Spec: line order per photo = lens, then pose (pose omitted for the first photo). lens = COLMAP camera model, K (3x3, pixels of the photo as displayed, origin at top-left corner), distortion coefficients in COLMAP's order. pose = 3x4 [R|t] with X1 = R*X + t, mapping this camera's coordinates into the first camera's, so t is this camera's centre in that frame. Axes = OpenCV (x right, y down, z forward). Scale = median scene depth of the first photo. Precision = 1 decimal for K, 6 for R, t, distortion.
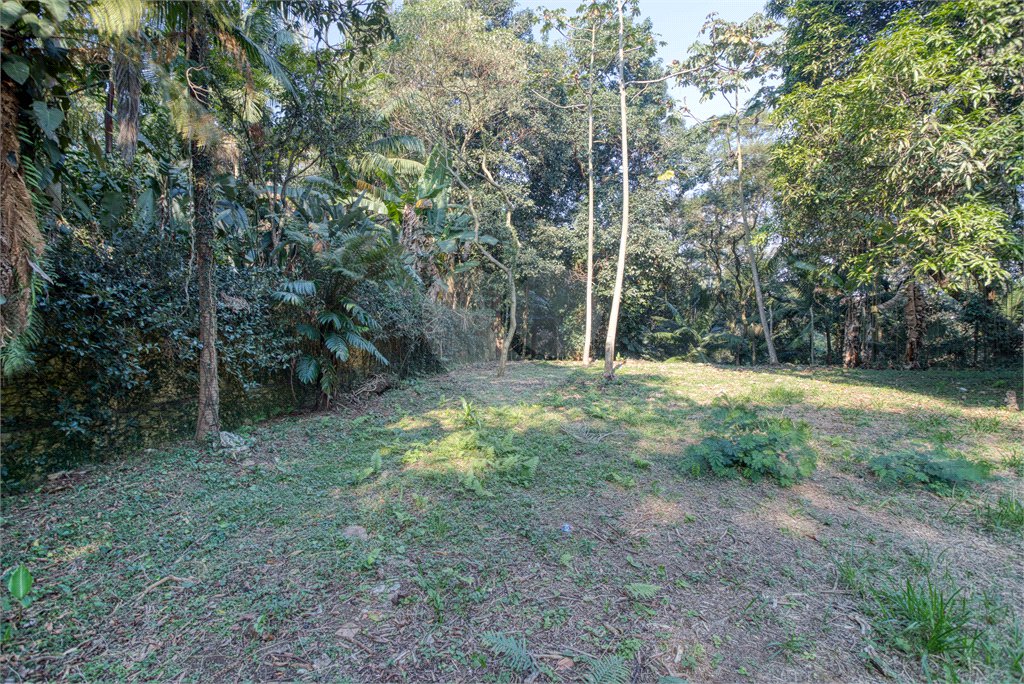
lens RADIAL K [[511.6, 0, 514.9], [0, 511.6, 324.8], [0, 0, 1]] dist [-0.000122, 0.034471]
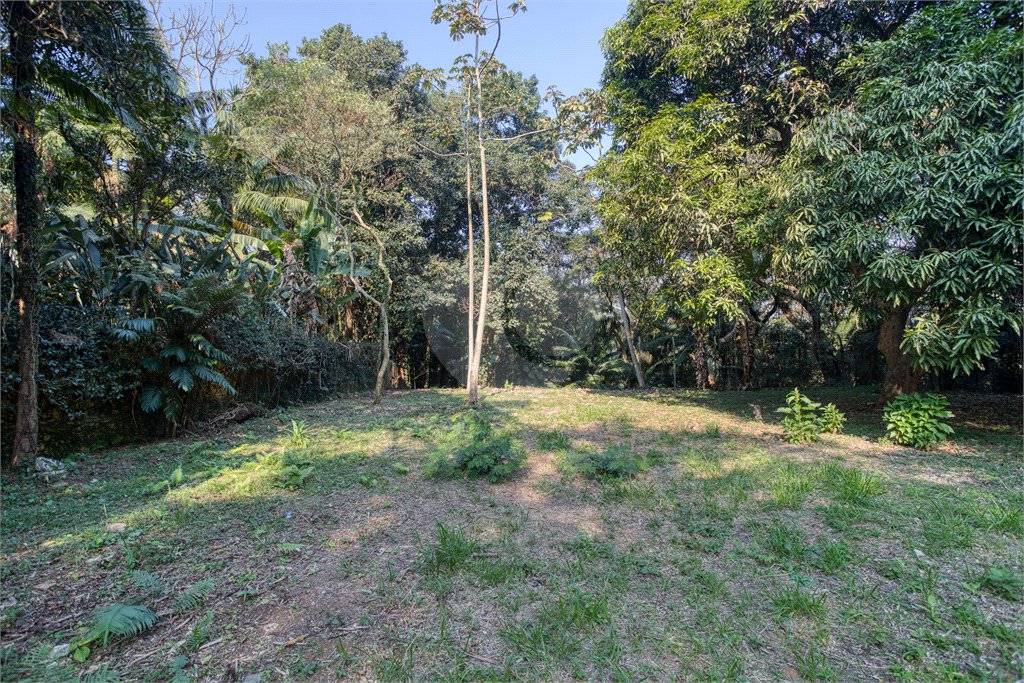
lens RADIAL K [[515.3, 0, 509.3], [0, 515.3, 327.7], [0, 0, 1]] dist [-0.002723, 0.024234]
pose [[0.994874, -0.005323, 0.100980, 0.173894], [0.010372, 0.998718, -0.049543, -0.001626], [-0.100586, 0.050337, 0.993654, -0.123741]]
